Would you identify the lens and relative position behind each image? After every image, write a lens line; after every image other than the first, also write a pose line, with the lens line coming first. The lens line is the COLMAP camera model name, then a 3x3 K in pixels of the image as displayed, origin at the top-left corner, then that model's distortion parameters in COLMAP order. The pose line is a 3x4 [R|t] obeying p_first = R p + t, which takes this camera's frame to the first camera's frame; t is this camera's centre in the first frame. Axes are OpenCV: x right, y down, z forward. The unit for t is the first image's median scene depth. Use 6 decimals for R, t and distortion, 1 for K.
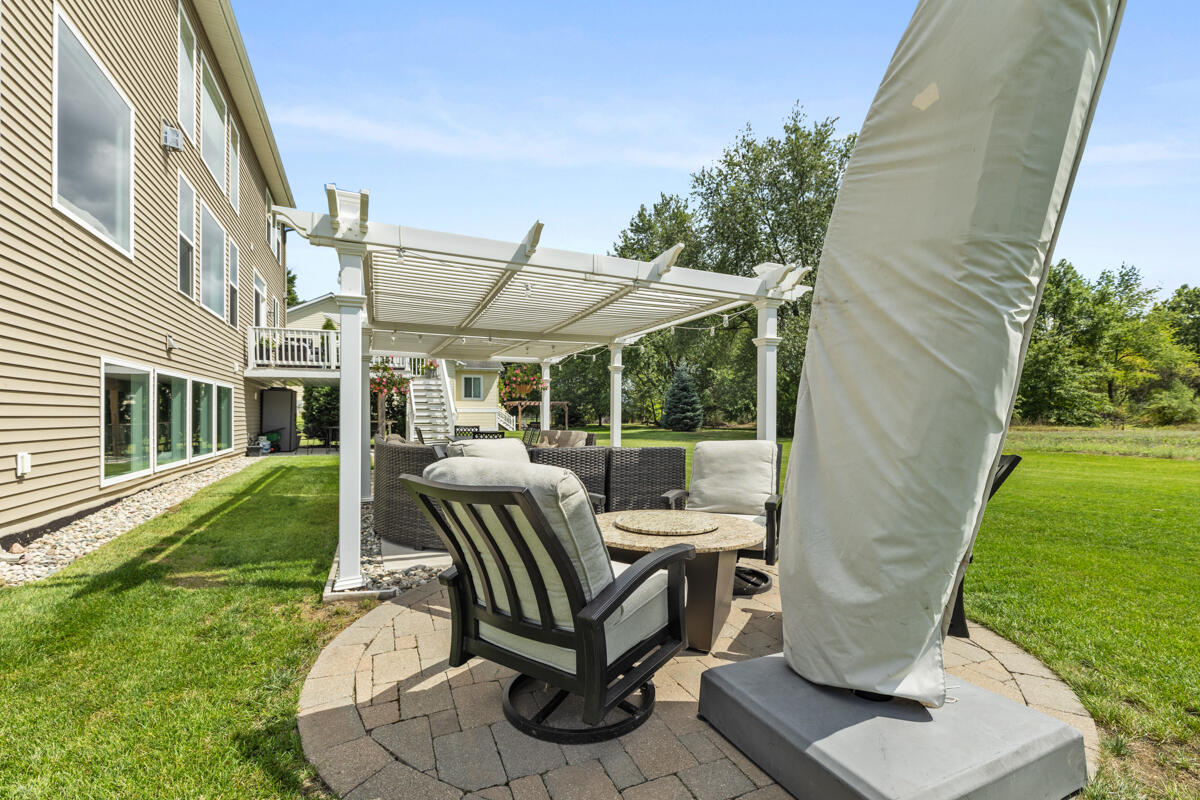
lens RADIAL K [[552.1, 0, 608.9], [0, 552.1, 403.1], [0, 0, 1]] dist [0.004922, 0.001923]
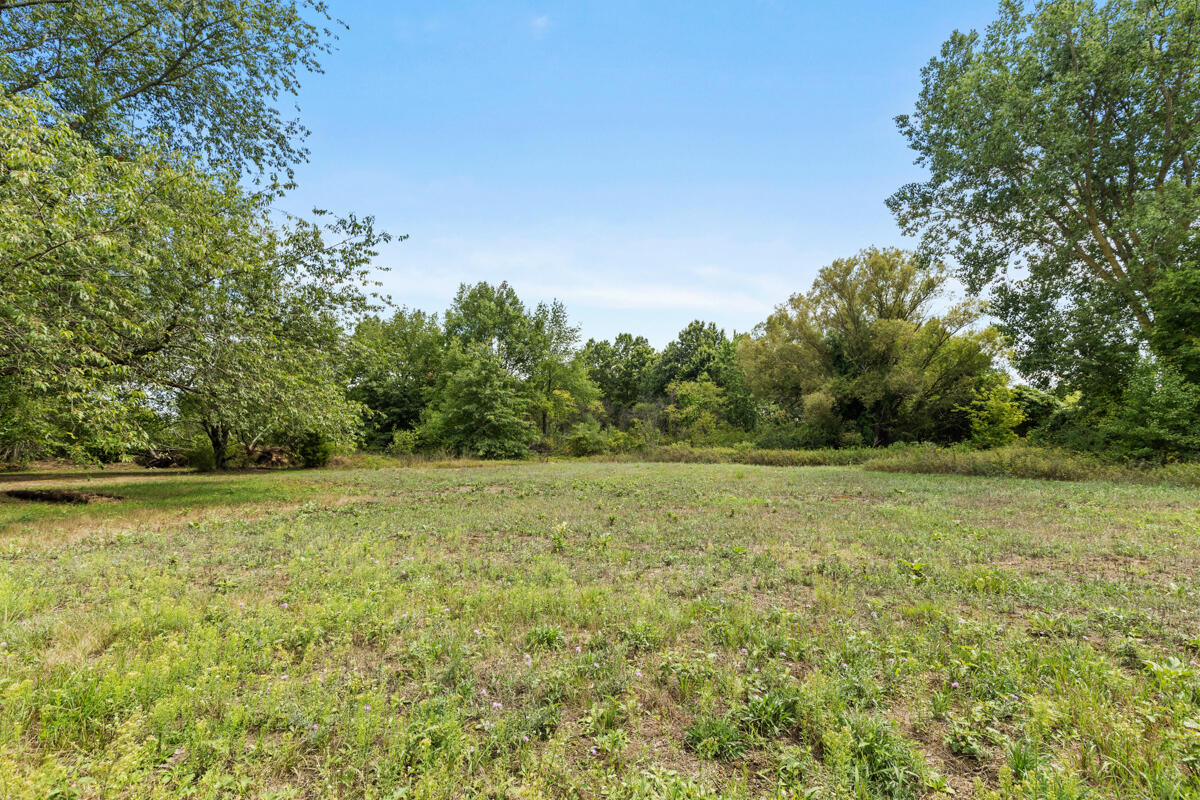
lens RADIAL K [[552.1, 0, 604.9], [0, 552.1, 407.4], [0, 0, 1]] dist [0.004922, 0.001923]
pose [[0.680788, 0.047213, 0.730958, 0.308515], [-0.006108, 0.998252, -0.058788, 0.010400], [-0.732455, 0.035558, 0.679886, 0.298333]]
